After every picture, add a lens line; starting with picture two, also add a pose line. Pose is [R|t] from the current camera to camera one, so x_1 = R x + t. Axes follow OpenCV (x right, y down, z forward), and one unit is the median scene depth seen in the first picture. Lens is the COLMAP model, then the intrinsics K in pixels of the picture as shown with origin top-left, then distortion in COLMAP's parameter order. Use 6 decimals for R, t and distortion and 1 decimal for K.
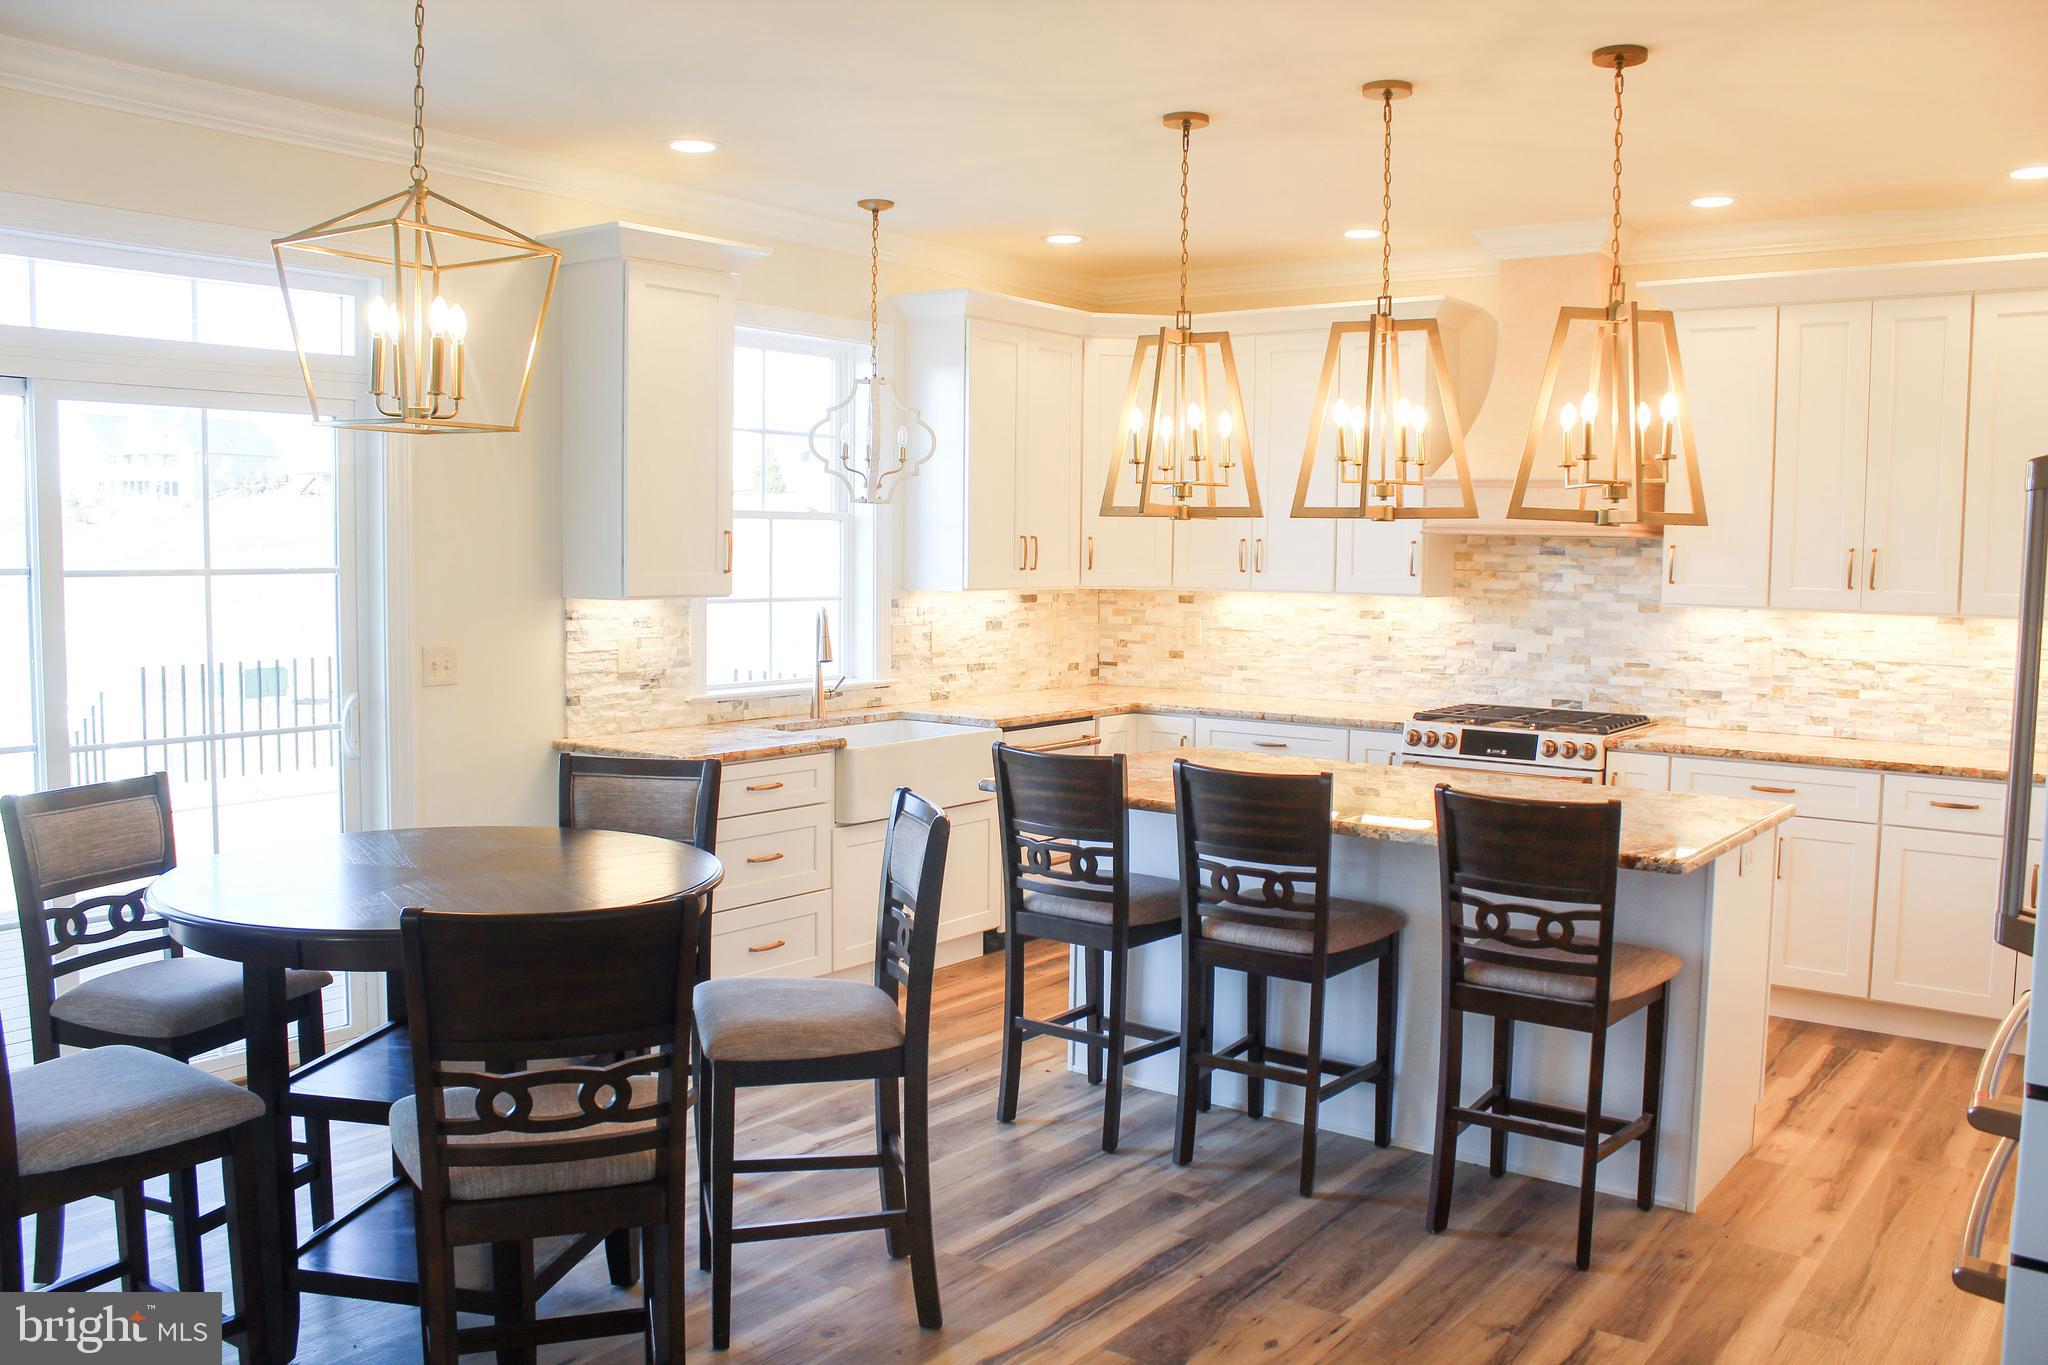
lens RADIAL K [[1765.4, 0, 971.1], [0, 1765.4, 611.0], [0, 0, 1]] dist [-0.146550, 0.073177]
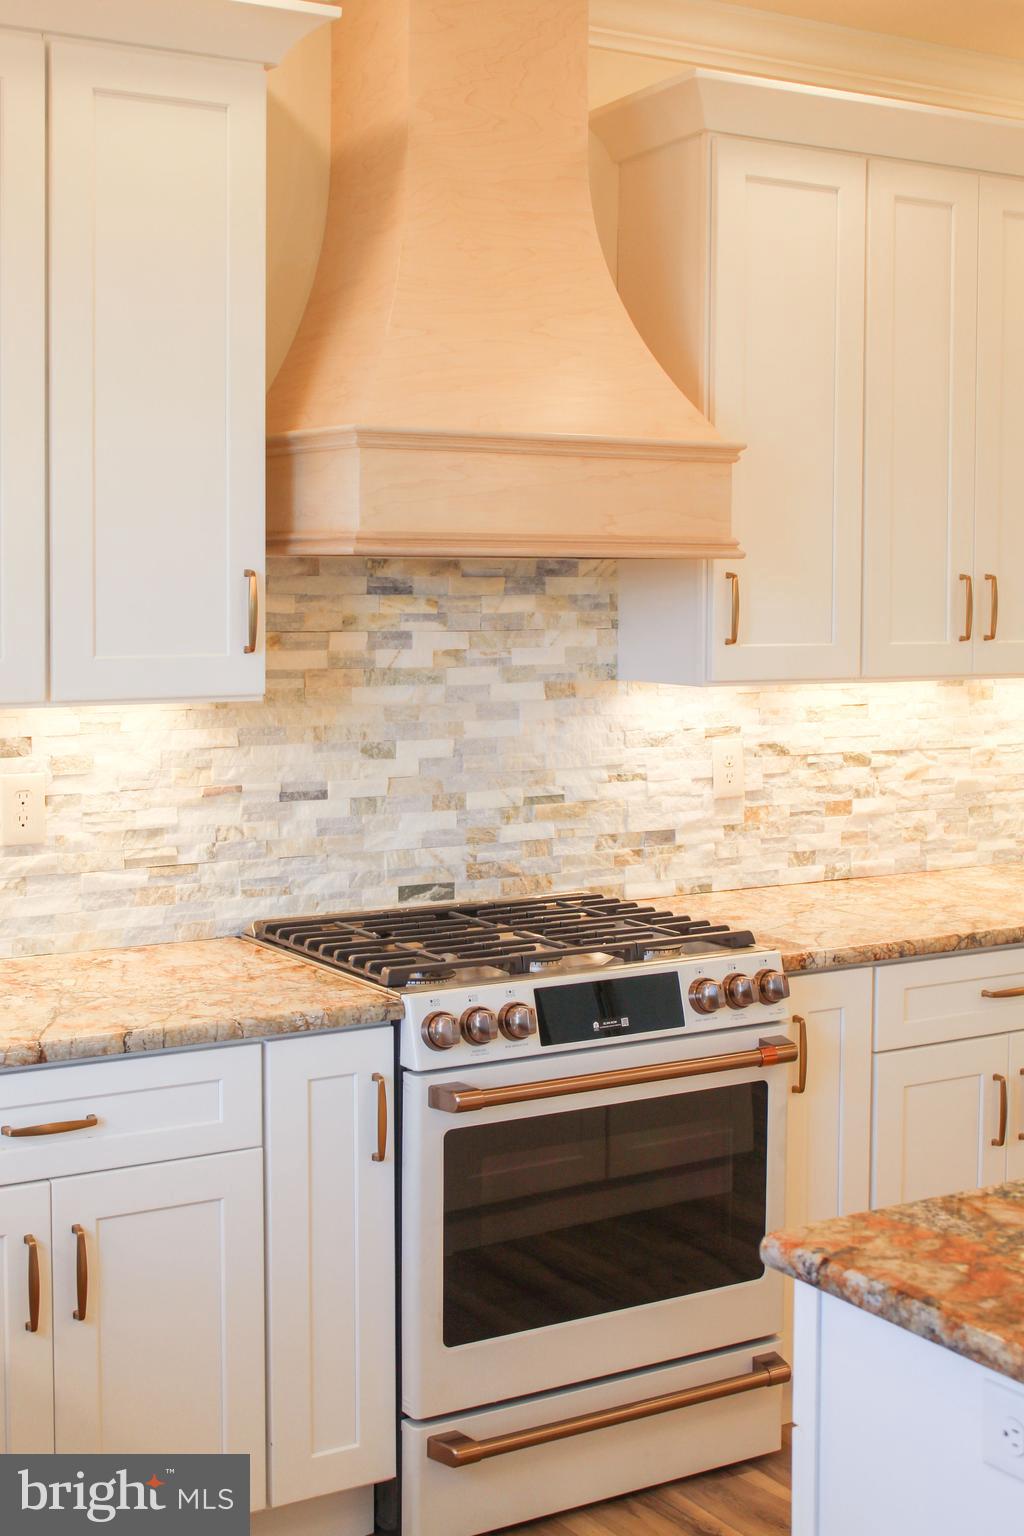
lens RADIAL K [[2044.4, 0, 495.9], [0, 2044.4, 693.6], [0, 0, 1]] dist [-0.050973, 0.000000]
pose [[0.346291, -0.070689, 0.935460, -0.195115], [0.038553, 0.997387, 0.061097, -0.038261], [-0.937335, 0.014907, 0.348111, 0.767743]]
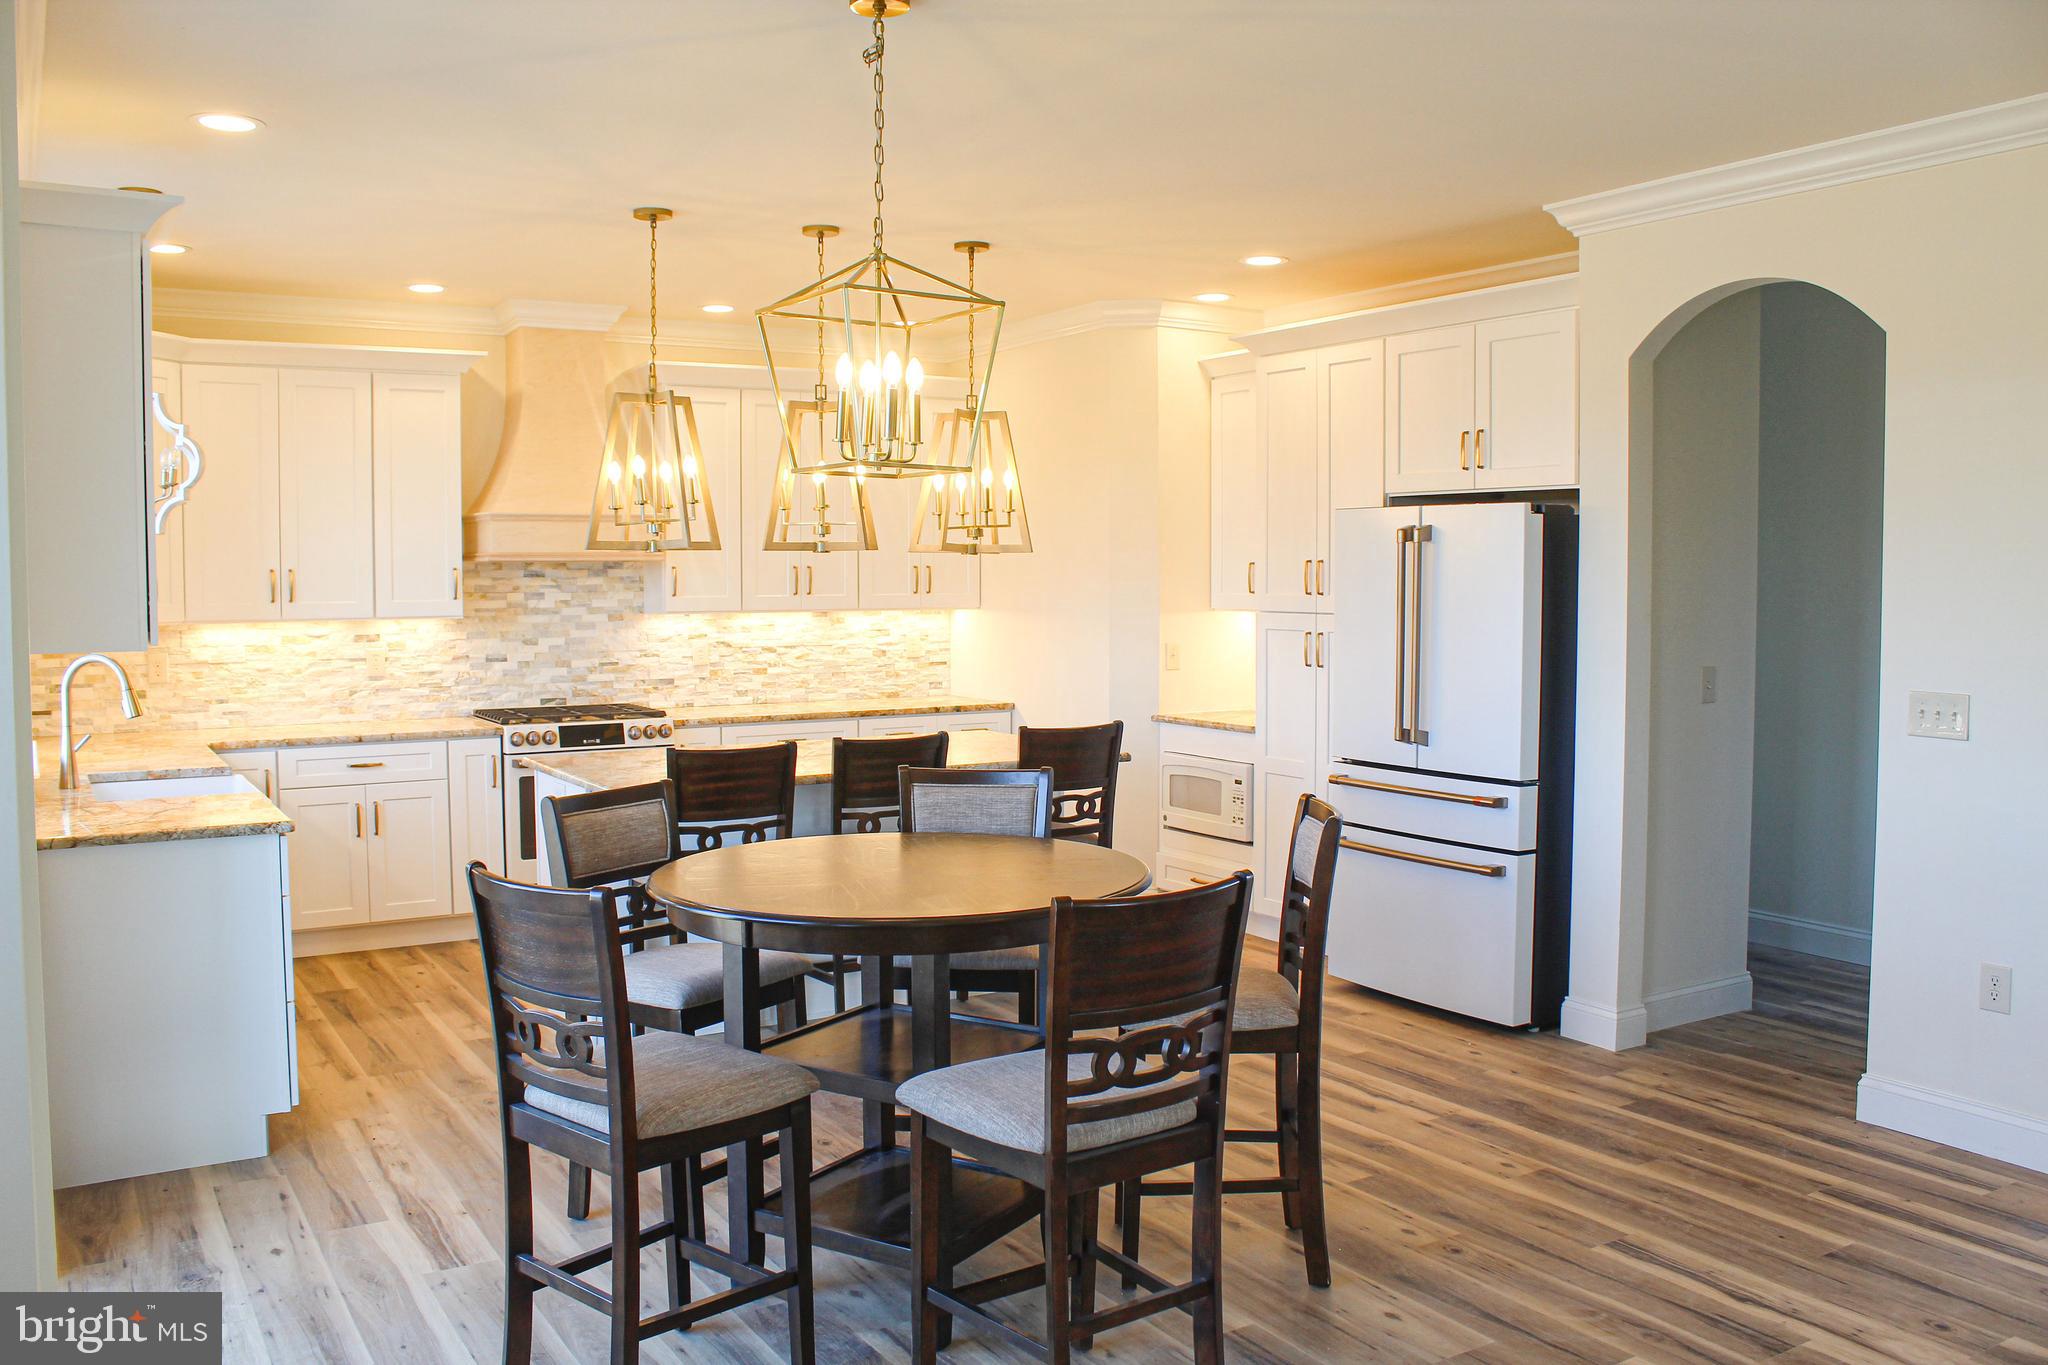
lens RADIAL K [[1689.2, 0, 993.5], [0, 1689.2, 651.1], [0, 0, 1]] dist [-0.140194, 0.084625]
pose [[0.356343, -0.061745, 0.932313, -0.617816], [0.047944, 0.997708, 0.047751, -0.021449], [-0.933124, 0.027683, 0.358487, 0.298238]]
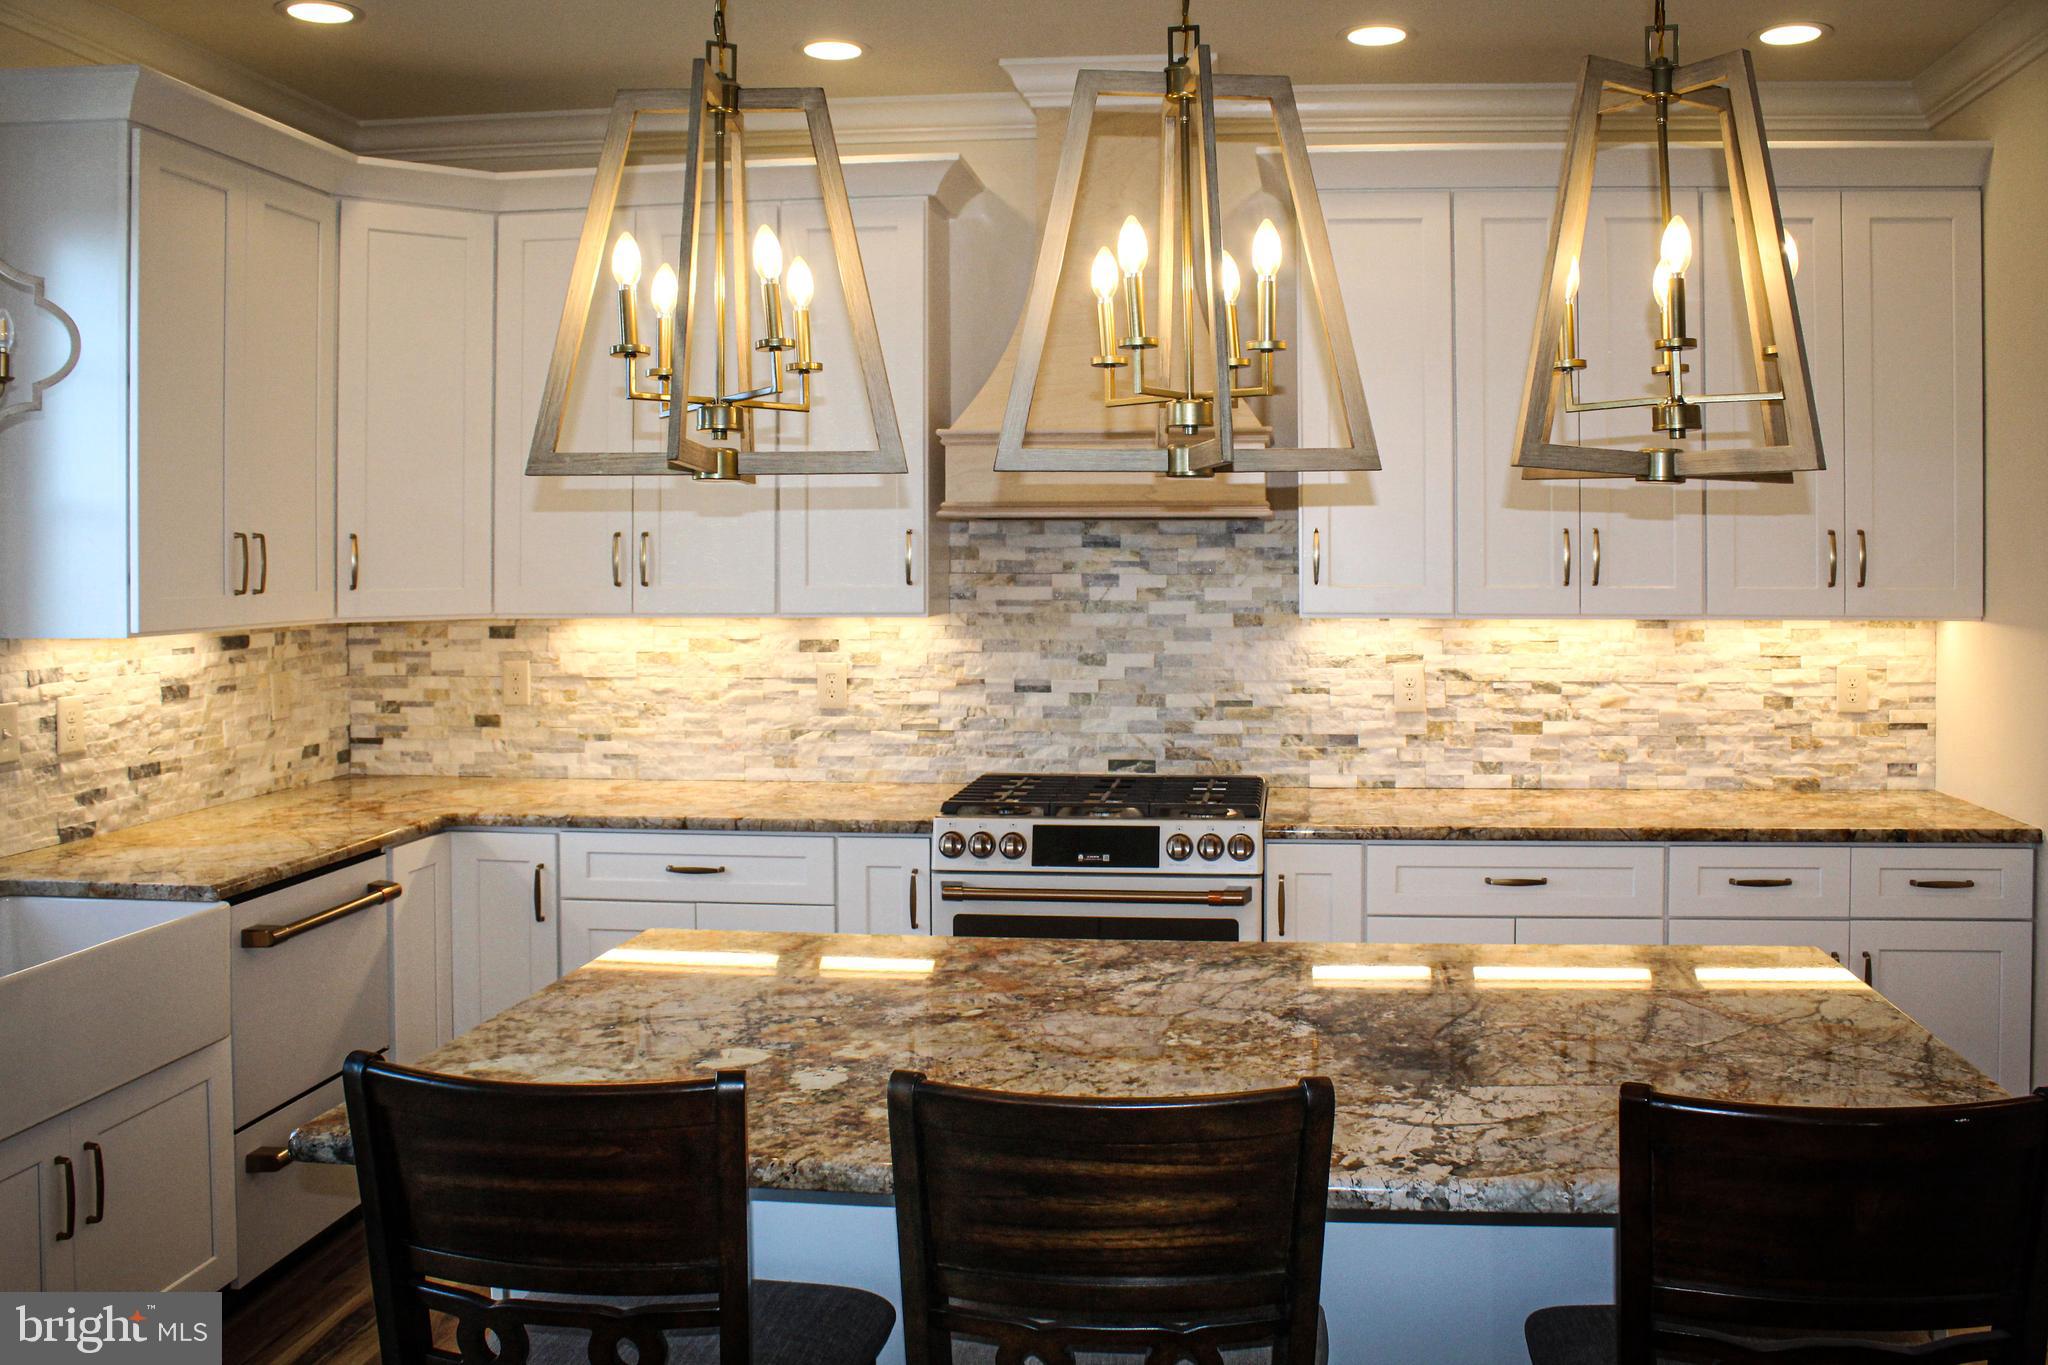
lens RADIAL K [[1765.4, 0, 1170.6], [0, 1765.4, 600.4], [0, 0, 1]] dist [-0.146550, 0.073177]
pose [[0.822360, -0.034371, 0.567929, -0.034539], [0.036638, 0.999301, 0.007425, -0.015621], [-0.567787, 0.014702, 0.823044, 0.416751]]
